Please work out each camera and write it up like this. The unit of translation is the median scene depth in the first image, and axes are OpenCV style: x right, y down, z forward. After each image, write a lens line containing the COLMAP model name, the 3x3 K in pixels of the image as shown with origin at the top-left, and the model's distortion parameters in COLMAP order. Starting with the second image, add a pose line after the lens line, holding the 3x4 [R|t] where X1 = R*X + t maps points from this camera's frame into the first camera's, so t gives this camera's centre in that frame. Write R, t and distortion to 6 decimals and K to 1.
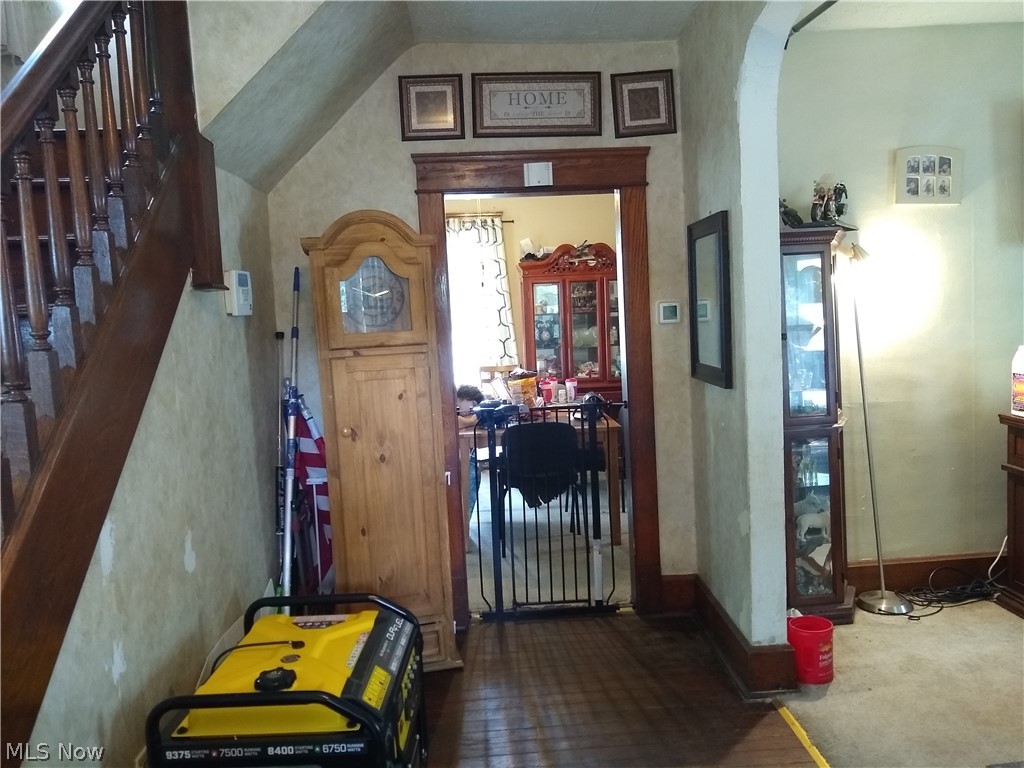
lens RADIAL K [[805.6, 0, 510.4], [0, 805.6, 384.8], [0, 0, 1]] dist [-0.026888, 0.017519]
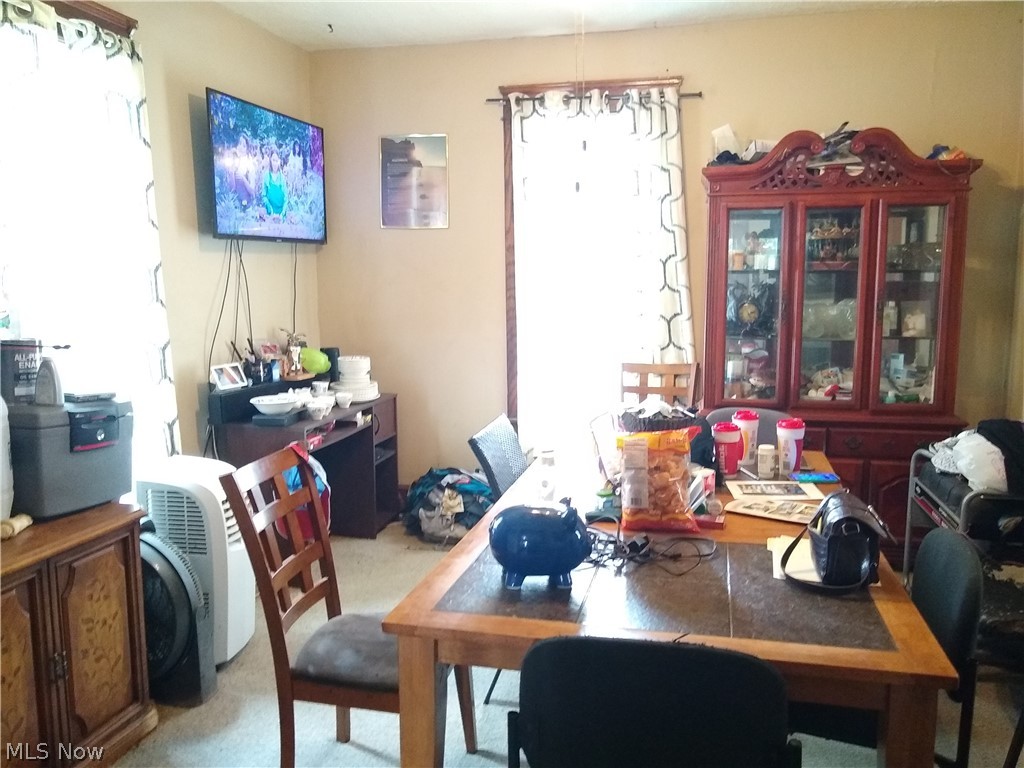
lens RADIAL K [[805.6, 0, 509.8], [0, 805.6, 377.4], [0, 0, 1]] dist [-0.026888, 0.017519]
pose [[0.961461, 0.068597, -0.266247, 0.036145], [-0.058104, 0.997199, 0.047100, -0.034356], [0.268732, -0.029814, 0.962754, 0.453185]]
